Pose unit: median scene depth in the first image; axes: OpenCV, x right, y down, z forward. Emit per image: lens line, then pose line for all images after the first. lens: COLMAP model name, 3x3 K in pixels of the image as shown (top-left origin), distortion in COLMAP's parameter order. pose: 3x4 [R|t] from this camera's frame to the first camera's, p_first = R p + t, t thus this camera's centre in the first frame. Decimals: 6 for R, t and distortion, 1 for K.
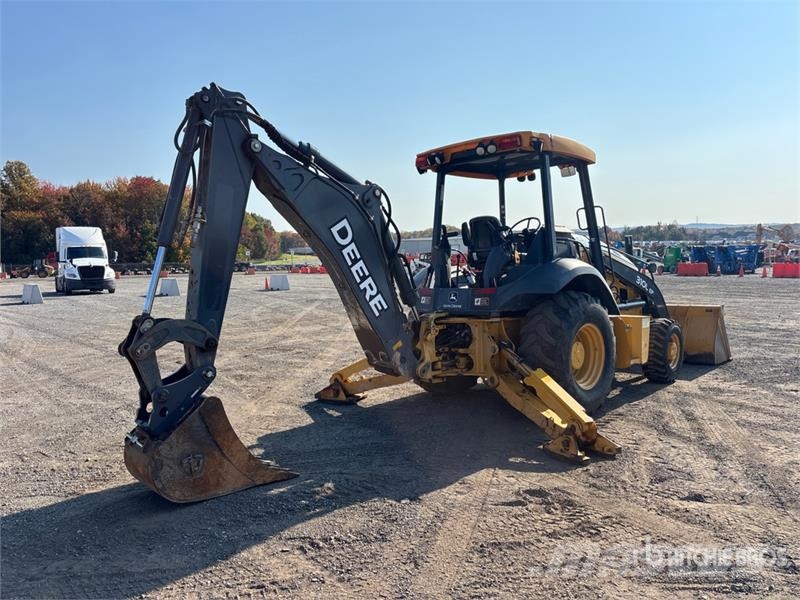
lens RADIAL K [[608.1, 0, 401.0], [0, 608.1, 291.9], [0, 0, 1]] dist [0.007776, 0.001977]
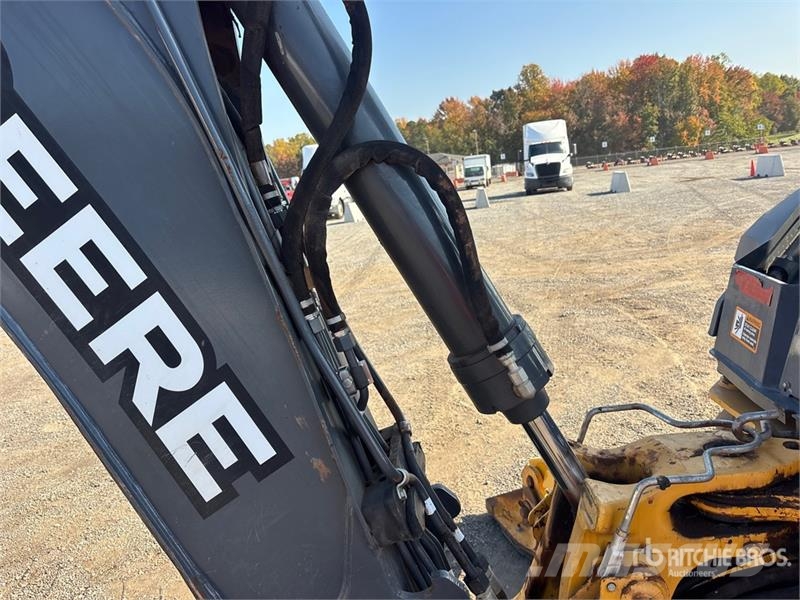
lens RADIAL K [[600.9, 0, 410.1], [0, 600.9, 302.4], [0, 0, 1]] dist [0.047015, -0.033780]
pose [[0.709526, 0.088149, -0.699144, 0.021177], [0.053876, 0.982455, 0.178546, -0.008152], [0.702617, -0.164350, 0.692328, 0.149592]]
